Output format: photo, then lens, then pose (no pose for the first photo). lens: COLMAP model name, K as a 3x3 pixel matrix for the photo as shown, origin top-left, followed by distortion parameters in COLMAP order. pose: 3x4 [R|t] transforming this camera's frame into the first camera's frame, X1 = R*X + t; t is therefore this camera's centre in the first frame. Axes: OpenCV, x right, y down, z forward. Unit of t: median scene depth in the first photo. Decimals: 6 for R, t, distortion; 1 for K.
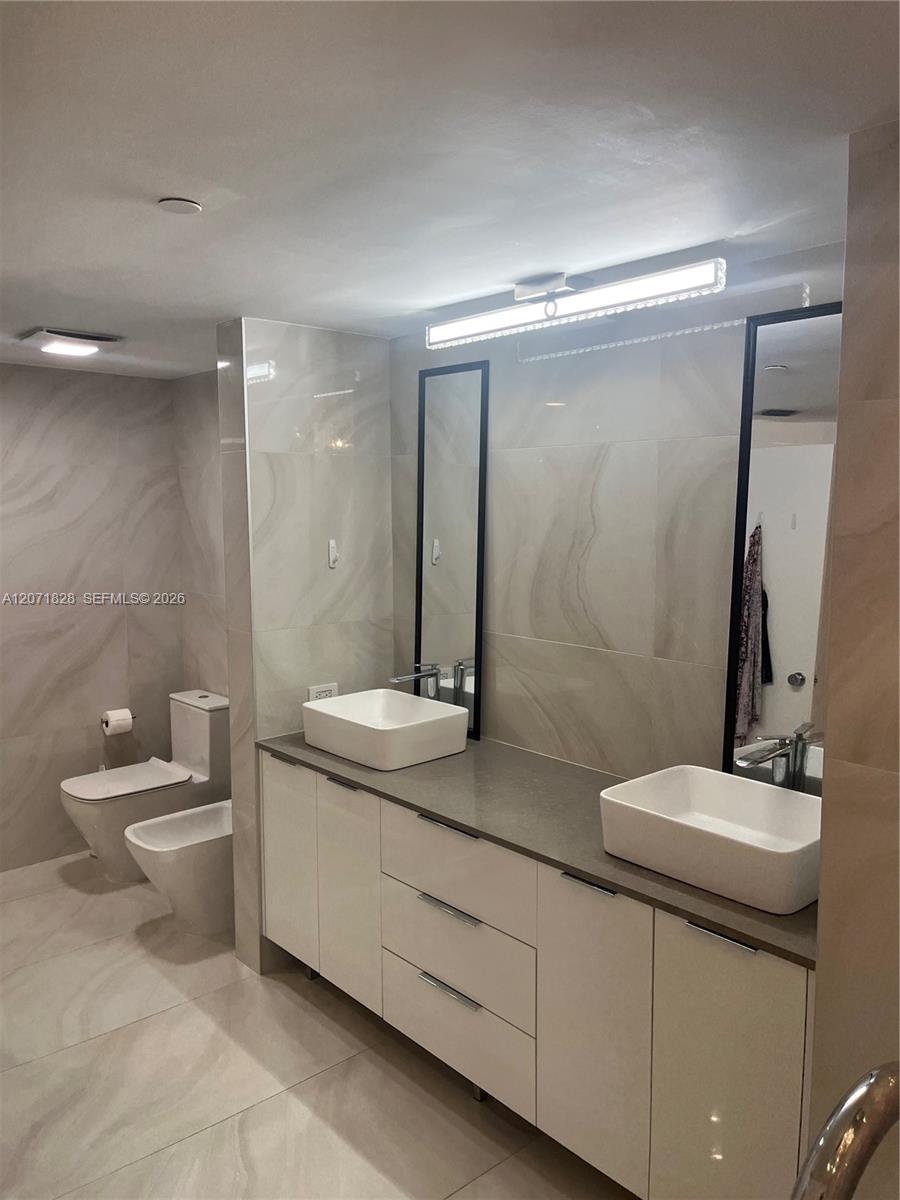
lens RADIAL K [[939.2, 0, 468.2], [0, 939.2, 598.6], [0, 0, 1]] dist [0.044777, -0.000736]
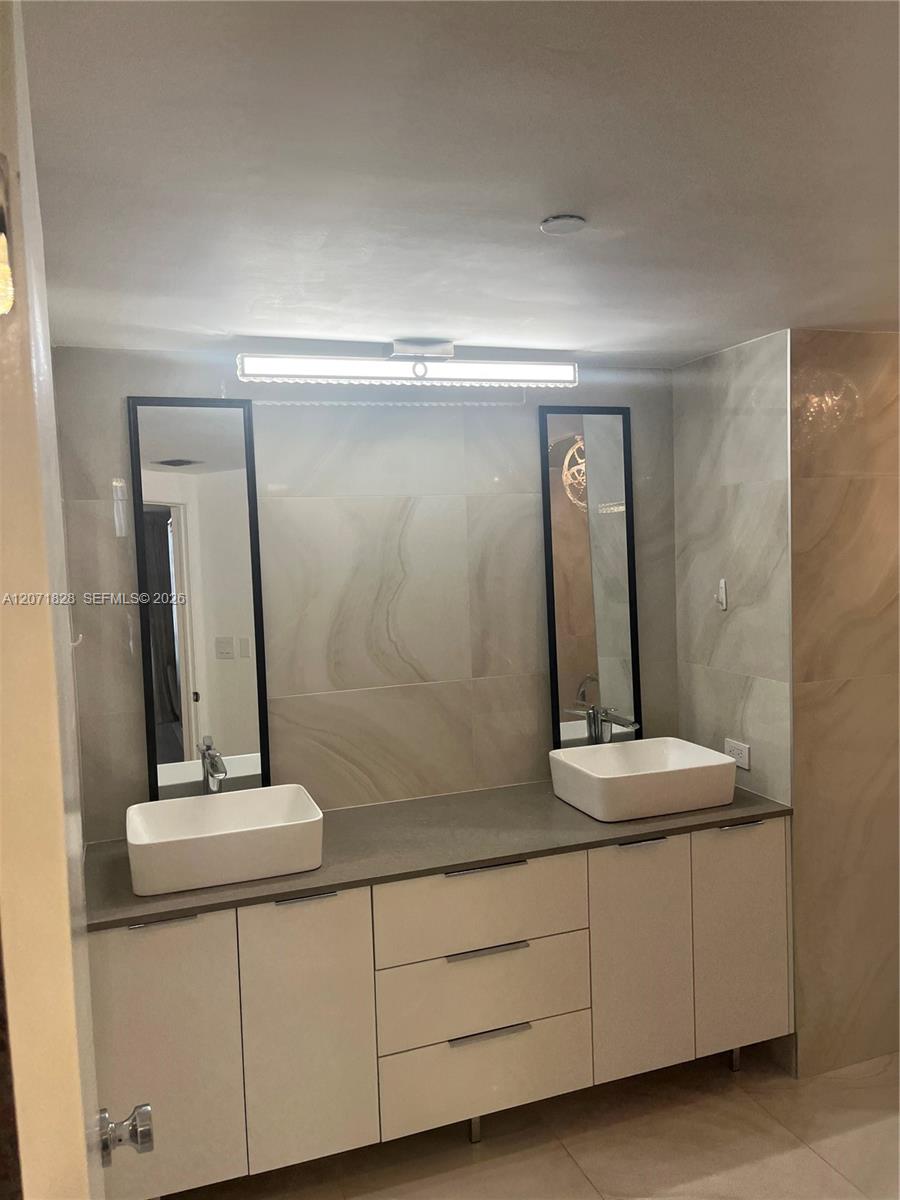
lens RADIAL K [[917.6, 0, 451.4], [0, 917.6, 607.7], [0, 0, 1]] dist [0.121625, -0.157659]
pose [[0.354992, -0.085985, 0.930907, -0.893690], [0.135651, 0.989961, 0.039711, -0.075923], [-0.924976, 0.112181, 0.363092, 0.611897]]
